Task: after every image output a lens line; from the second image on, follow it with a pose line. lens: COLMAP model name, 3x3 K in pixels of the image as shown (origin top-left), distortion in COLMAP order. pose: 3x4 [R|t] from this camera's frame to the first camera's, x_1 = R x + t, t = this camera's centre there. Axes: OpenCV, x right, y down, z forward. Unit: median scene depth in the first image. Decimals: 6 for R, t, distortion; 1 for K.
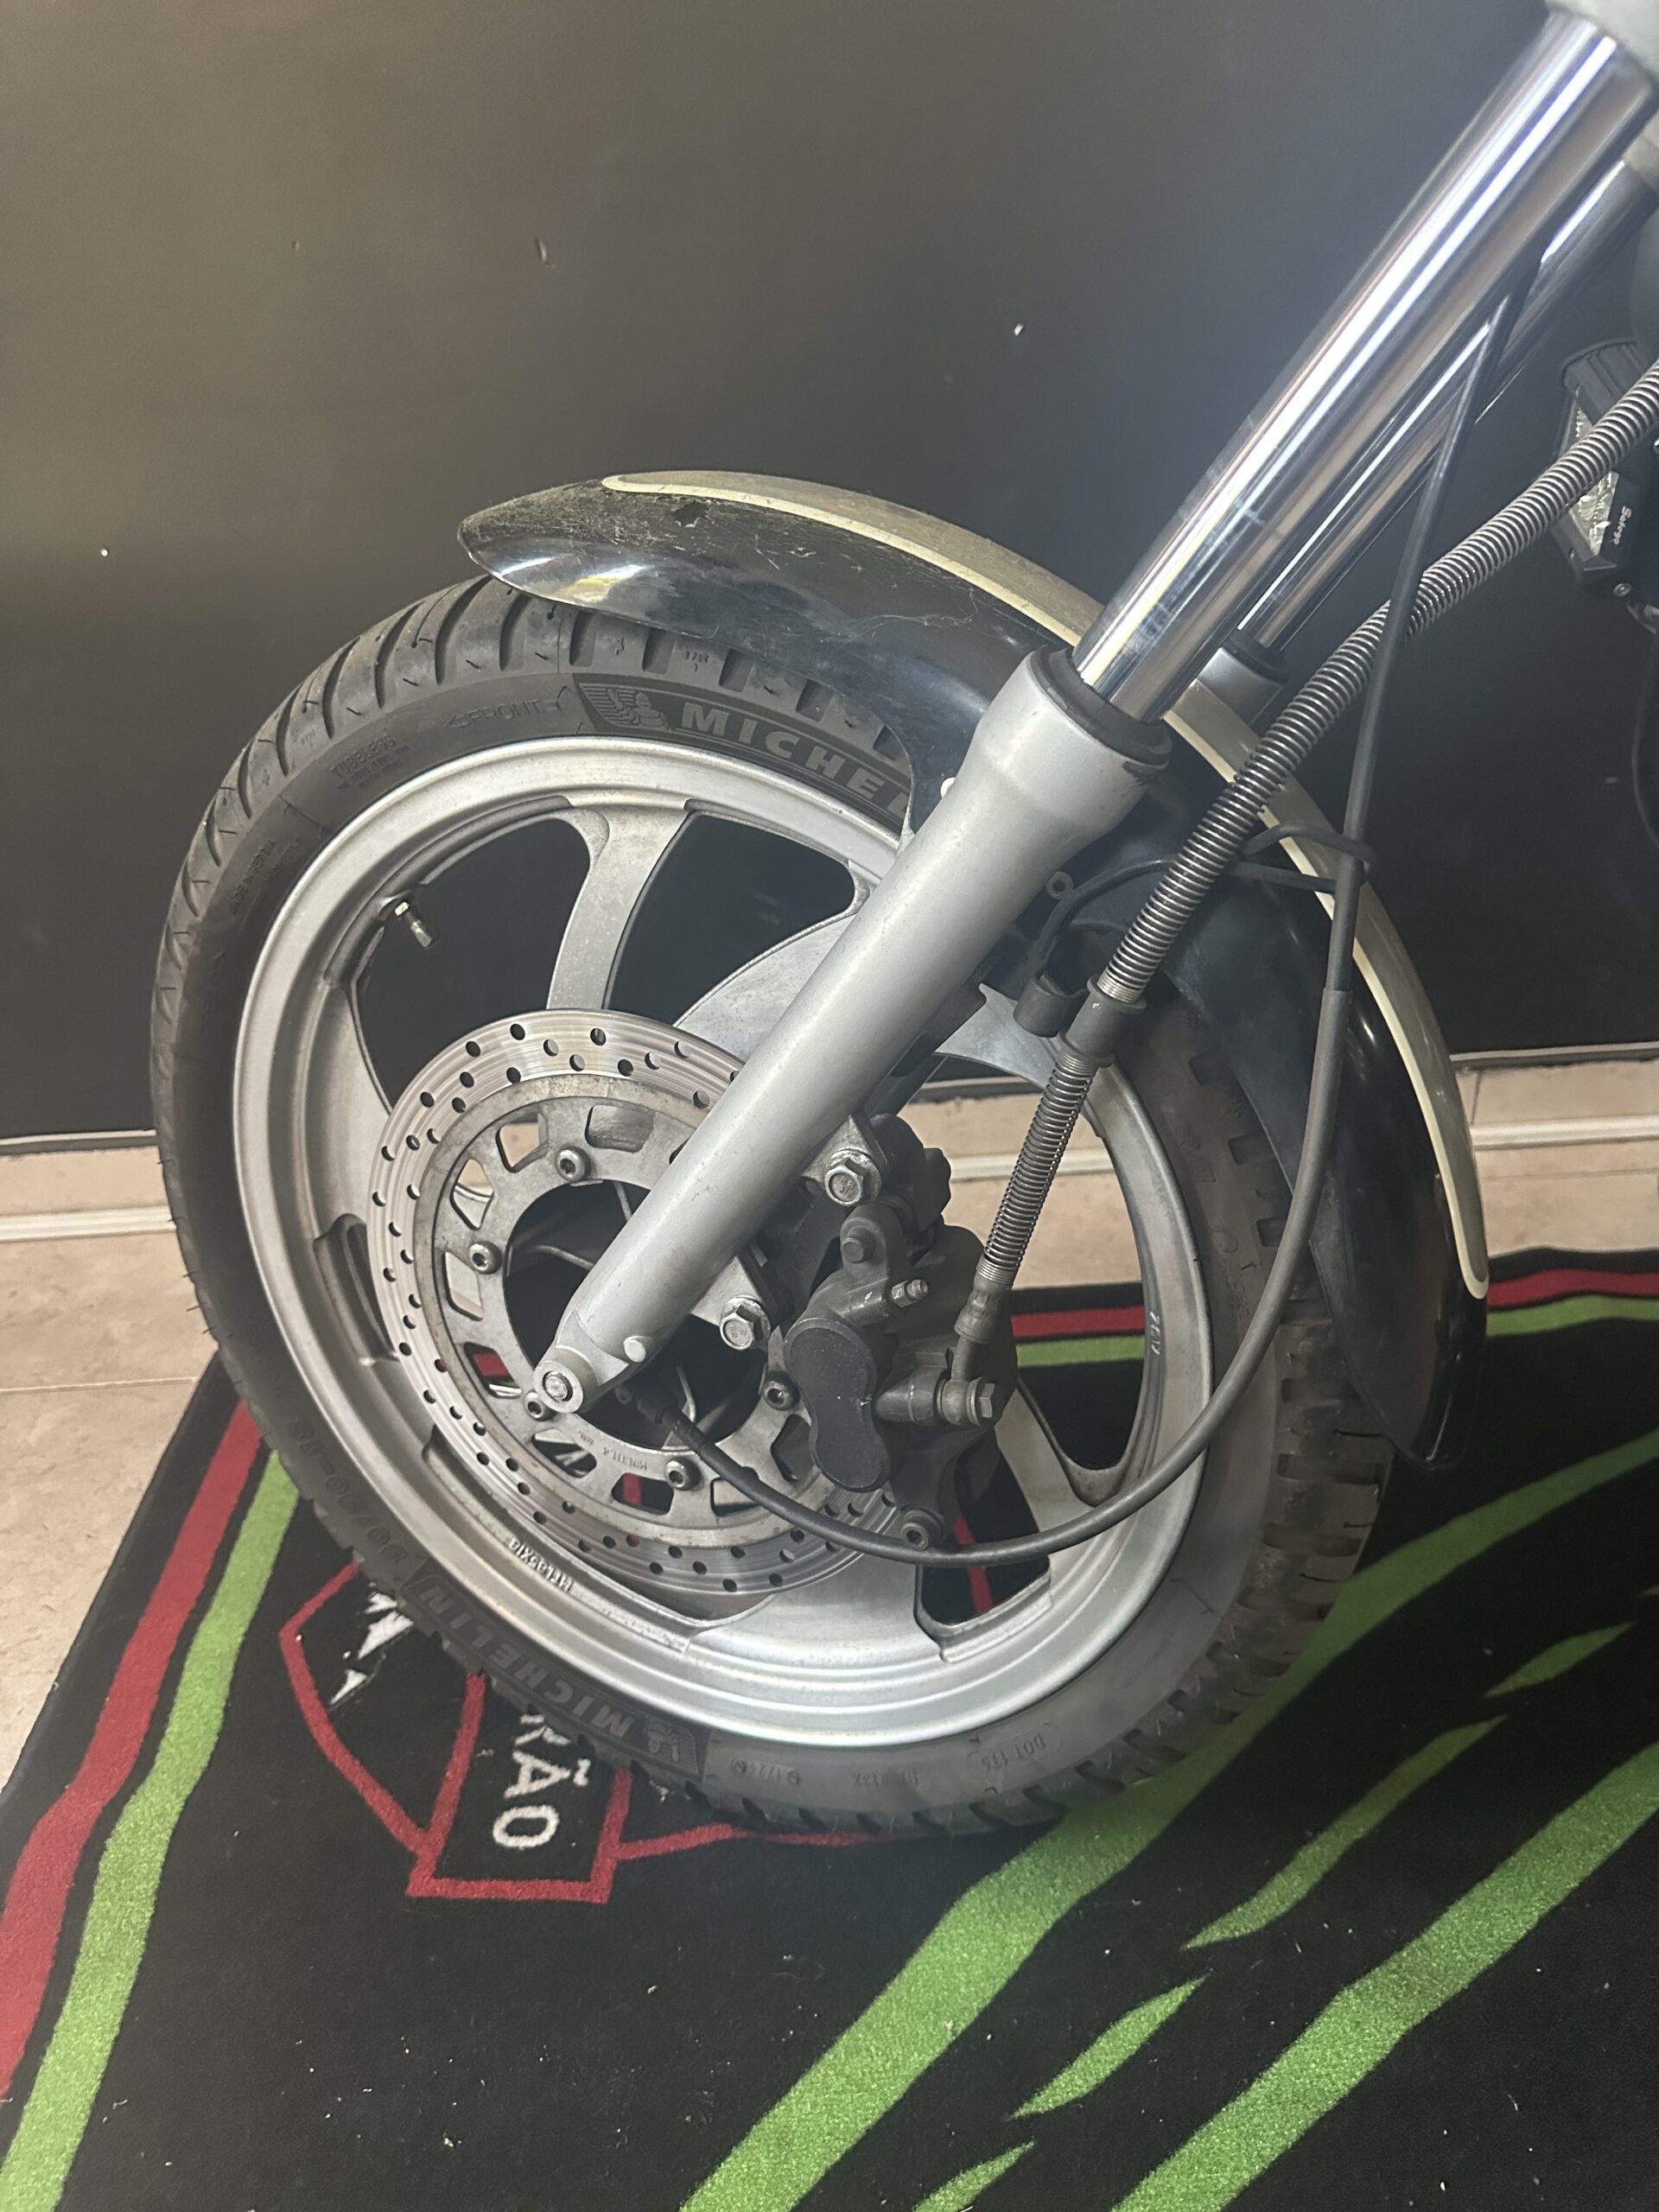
lens RADIAL K [[1600.5, 0, 861.2], [0, 1600.5, 1104.7], [0, 0, 1]] dist [0.028568, -0.045810]
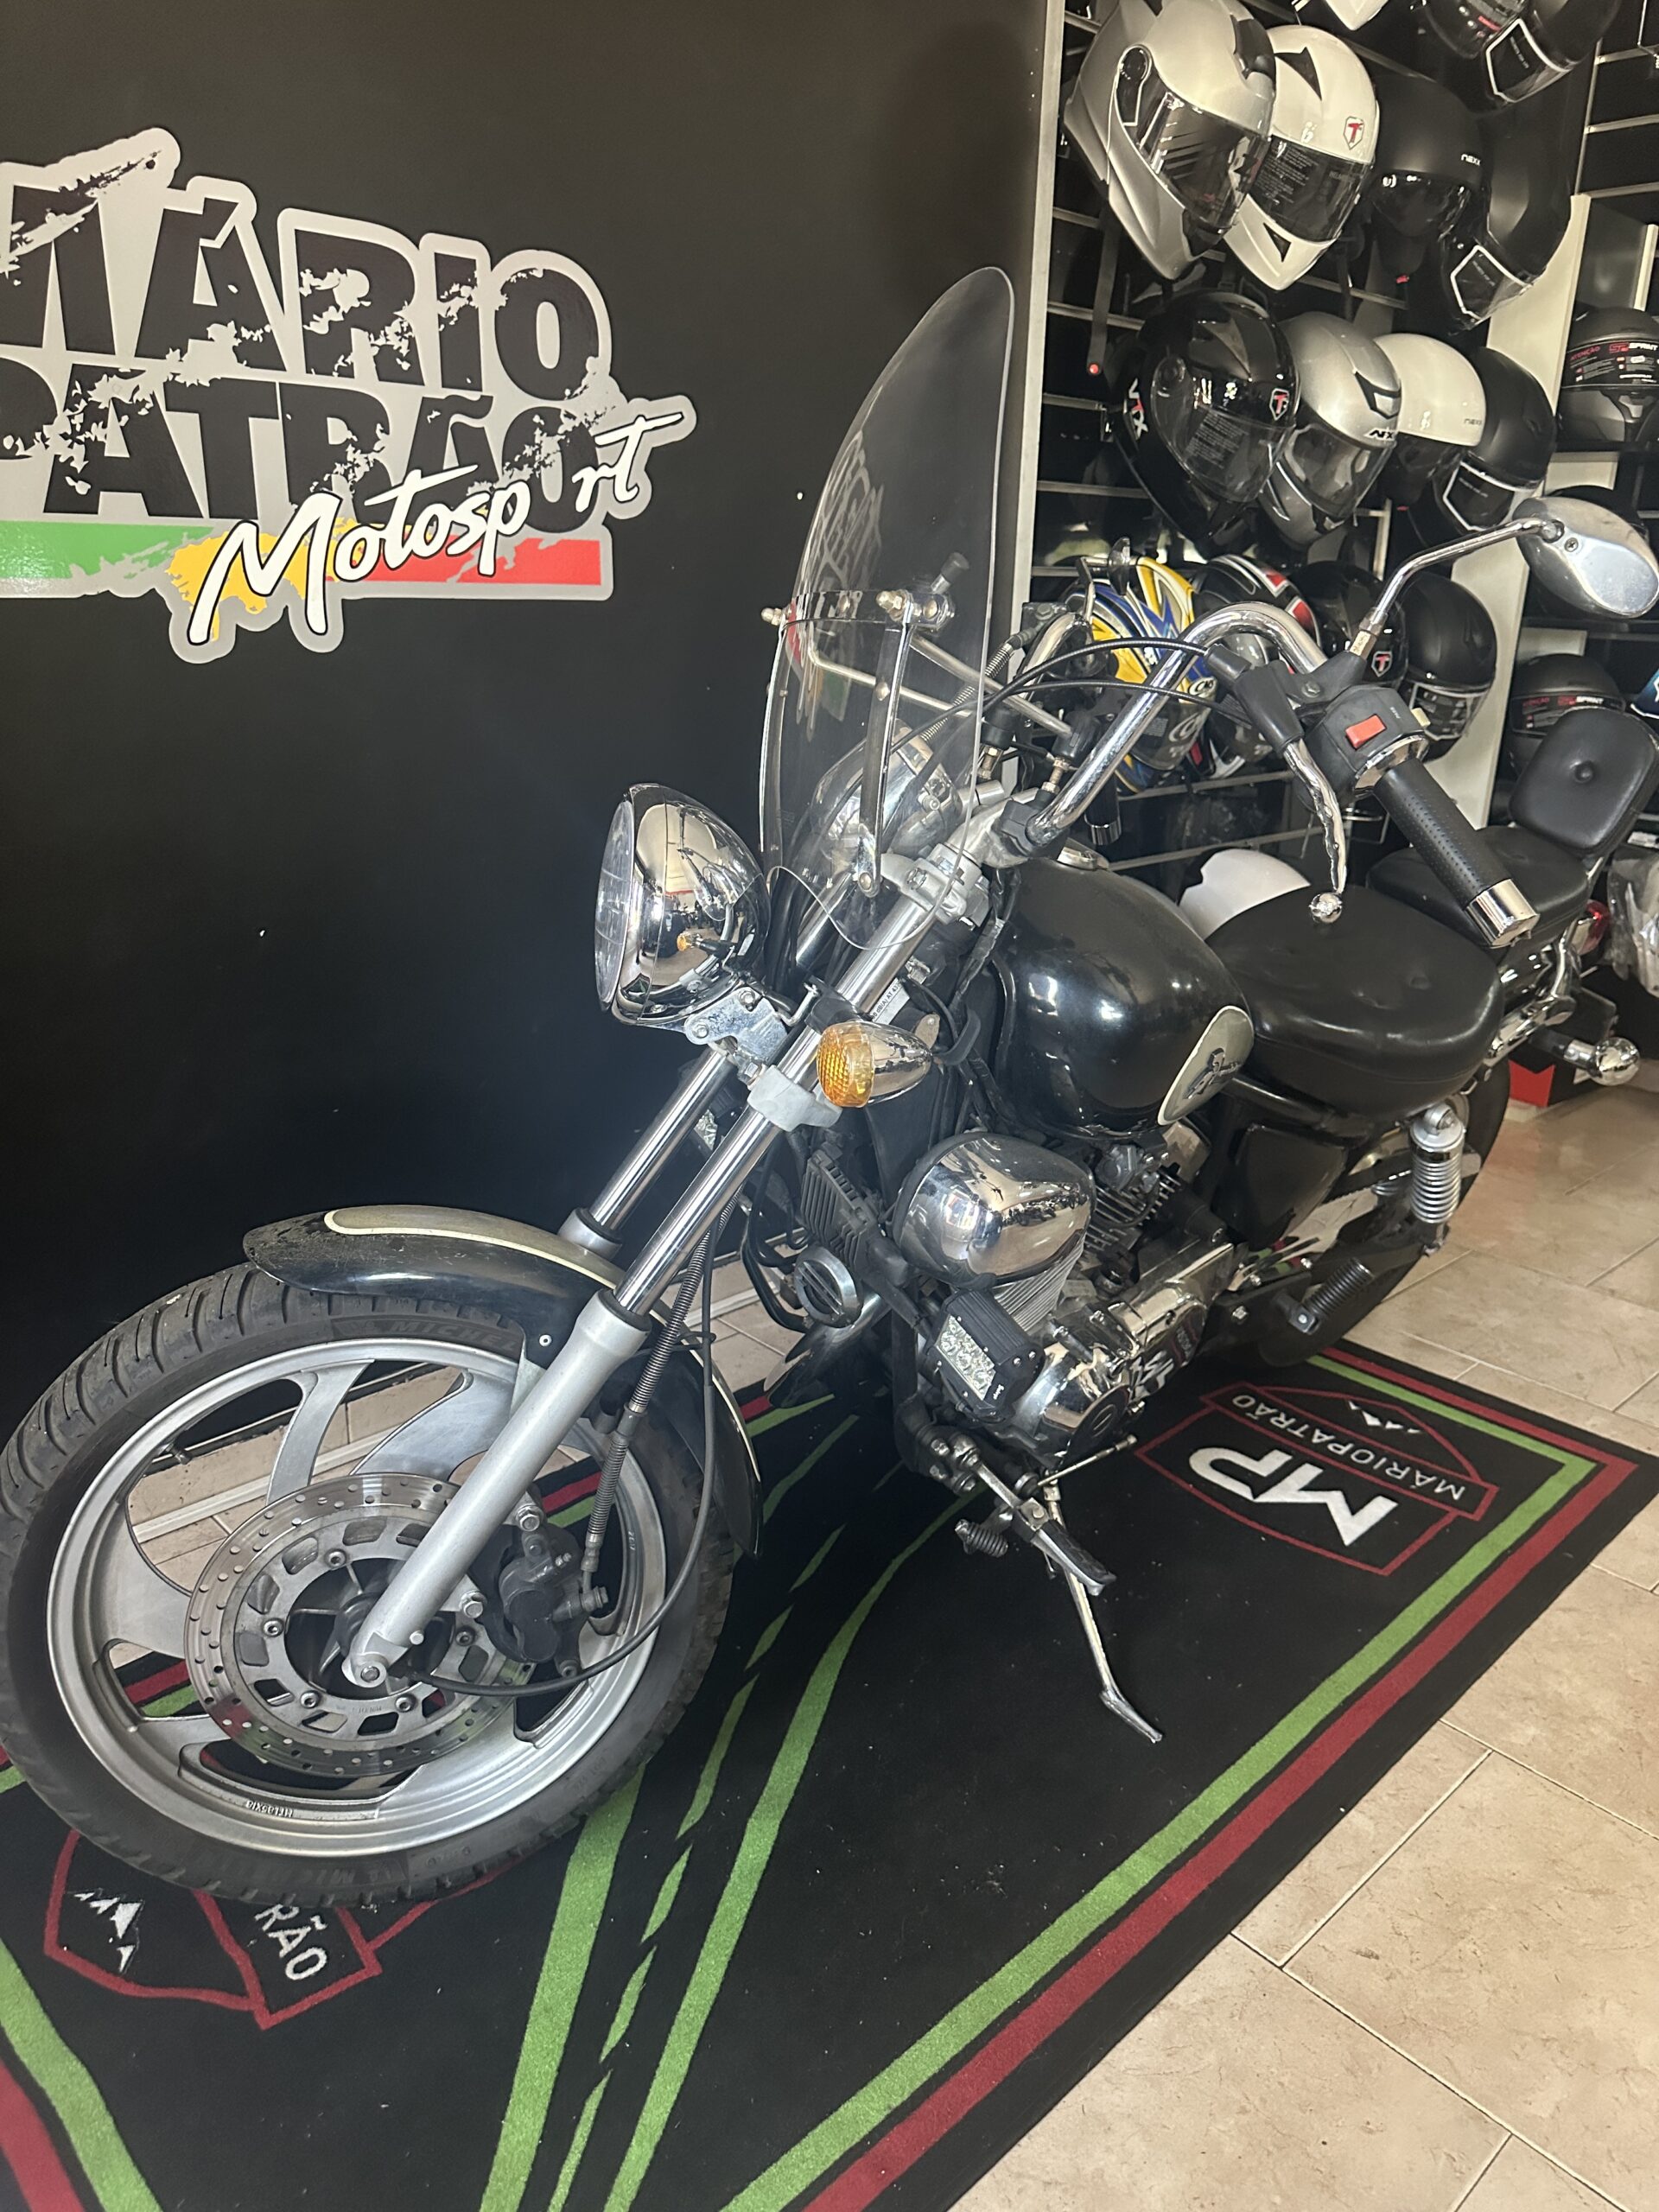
lens RADIAL K [[1600.5, 0, 831.7], [0, 1600.5, 1079.3], [0, 0, 1]] dist [0.028568, -0.045810]
pose [[0.775837, -0.160741, 0.610115, -0.684153], [0.220665, 0.975061, -0.023713, -0.293229], [-0.591087, 0.153029, 0.791958, -0.805625]]
